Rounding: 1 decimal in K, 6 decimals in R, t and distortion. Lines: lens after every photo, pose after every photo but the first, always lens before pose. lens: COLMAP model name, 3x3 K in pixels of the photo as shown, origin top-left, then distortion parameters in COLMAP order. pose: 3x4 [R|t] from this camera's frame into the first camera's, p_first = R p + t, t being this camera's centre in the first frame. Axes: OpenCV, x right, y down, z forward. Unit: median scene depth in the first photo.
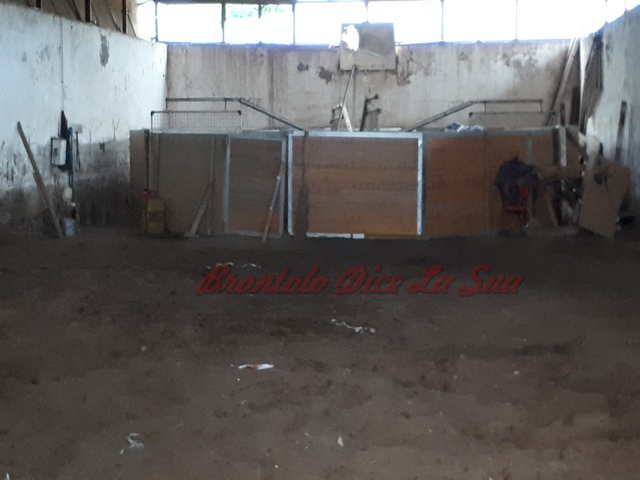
lens RADIAL K [[511.9, 0, 324.1], [0, 511.9, 239.9], [0, 0, 1]] dist [0.047358, -0.049697]
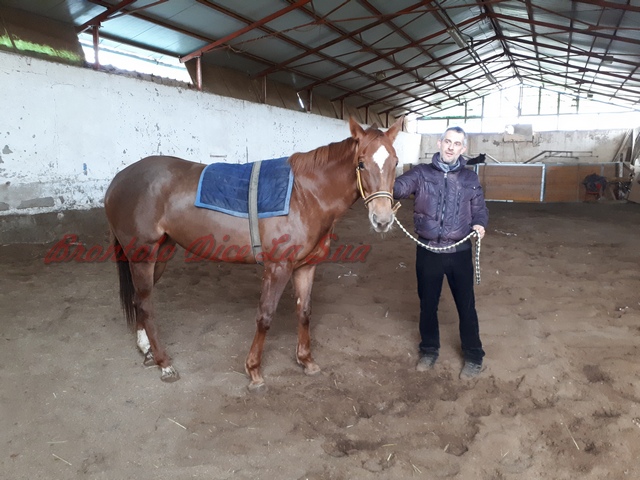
lens RADIAL K [[511.9, 0, 324.1], [0, 511.9, 239.9], [0, 0, 1]] dist [0.047358, -0.049697]
pose [[0.951288, 0.039307, -0.305788, -0.007877], [0.123529, 0.860150, 0.494856, -1.086760], [0.282475, -0.508524, 0.813395, -1.099094]]
